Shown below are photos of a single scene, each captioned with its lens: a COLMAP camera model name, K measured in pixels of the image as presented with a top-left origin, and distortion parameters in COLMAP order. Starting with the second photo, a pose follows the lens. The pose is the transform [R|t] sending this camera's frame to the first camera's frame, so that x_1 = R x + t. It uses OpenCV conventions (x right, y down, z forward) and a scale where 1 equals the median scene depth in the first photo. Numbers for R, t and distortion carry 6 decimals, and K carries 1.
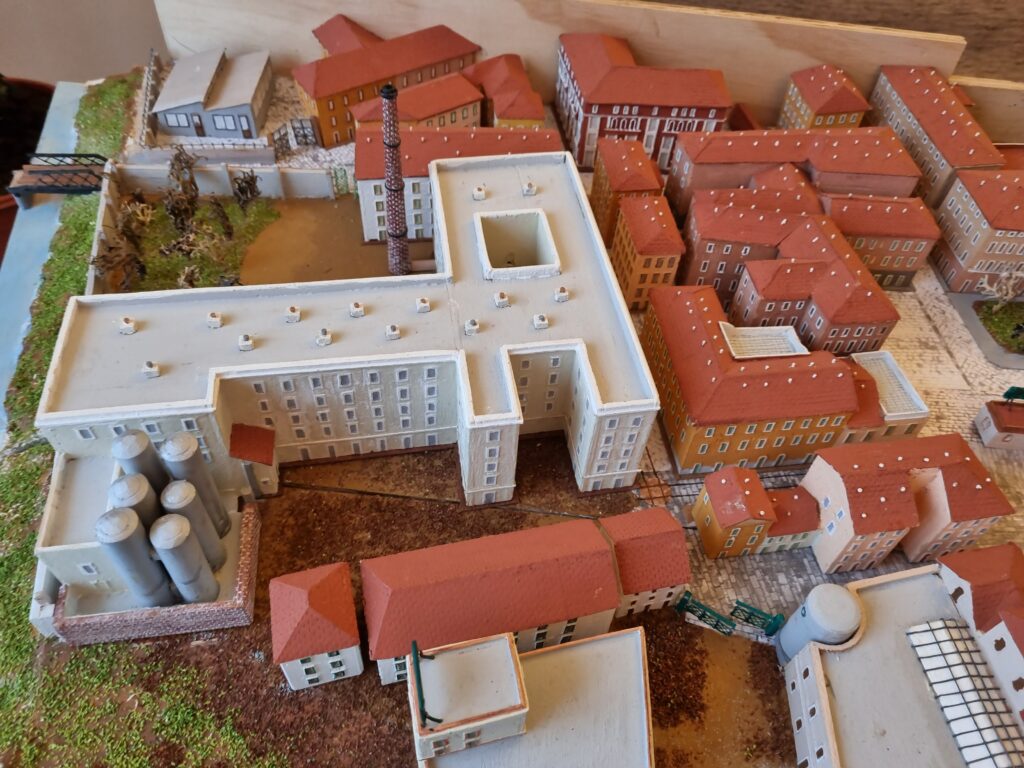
lens RADIAL K [[802.8, 0, 510.2], [0, 802.8, 370.7], [0, 0, 1]] dist [0.029023, -0.018326]
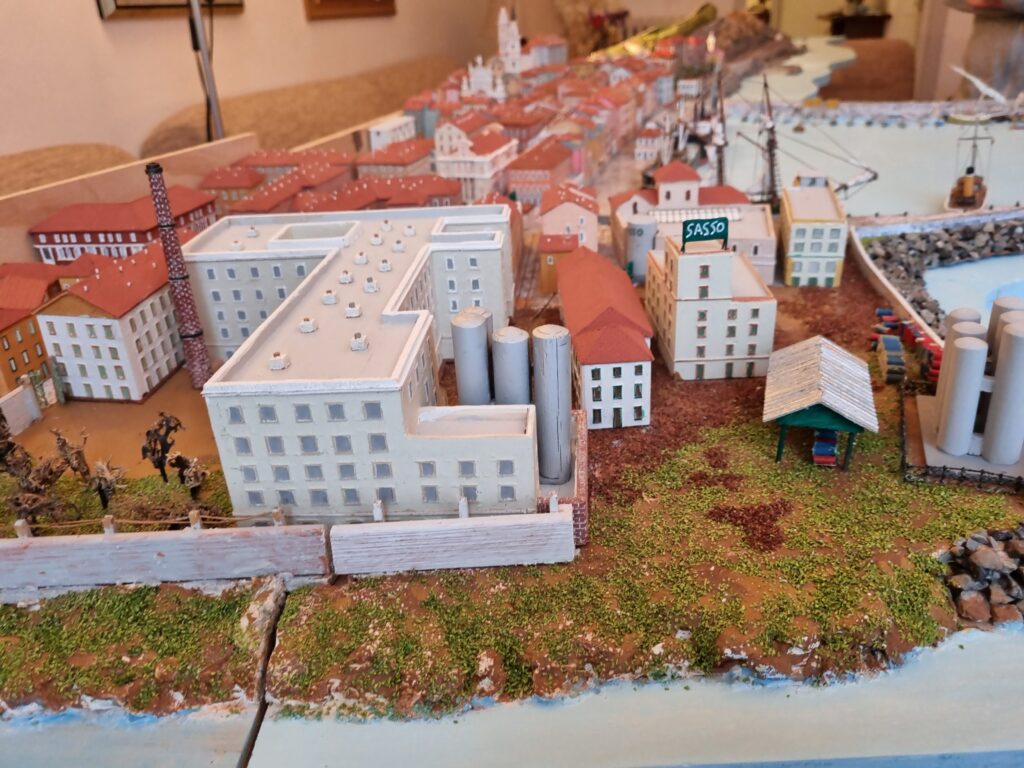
lens RADIAL K [[809.5, 0, 512.0], [0, 809.5, 384.0], [0, 0, 1]] dist [0.017351, 0.002604]
pose [[0.202208, -0.480556, 0.853333, -0.828397], [0.788784, 0.596356, 0.148927, 0.010683], [-0.580458, 0.642981, 0.499643, 0.317587]]
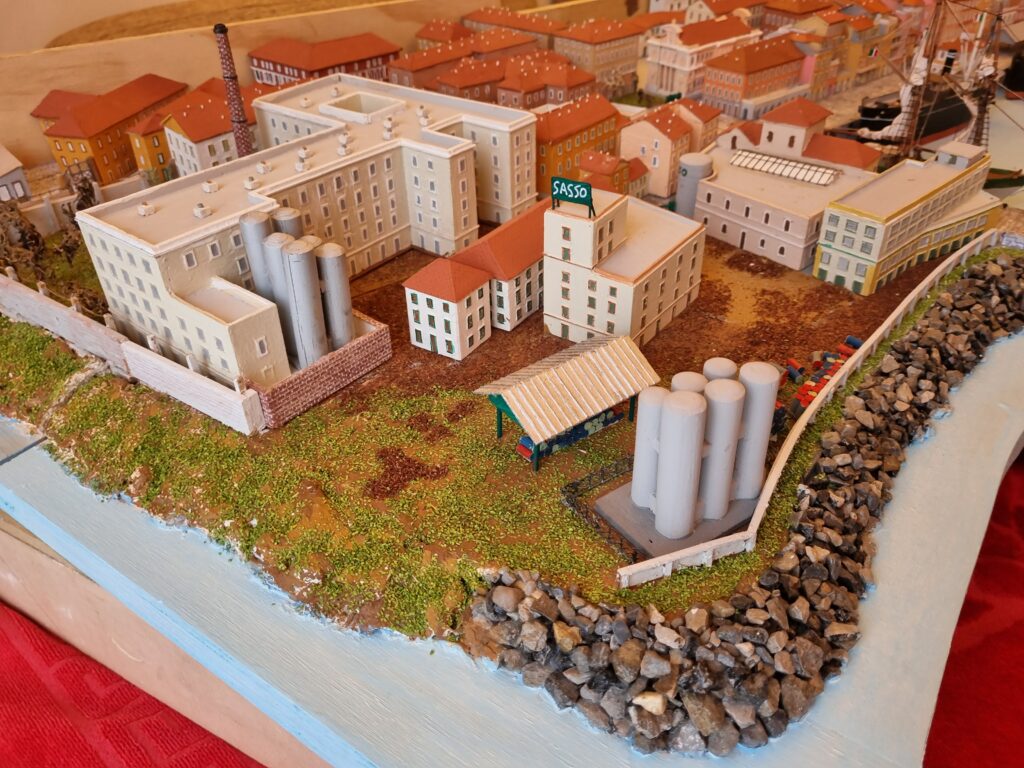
lens RADIAL K [[802.8, 0, 510.2], [0, 802.8, 370.7], [0, 0, 1]] dist [0.029023, -0.018326]
pose [[0.738227, -0.440386, 0.510961, -0.542129], [0.556374, 0.825813, -0.092089, 0.360469], [-0.381404, 0.352268, 0.854657, -0.049643]]
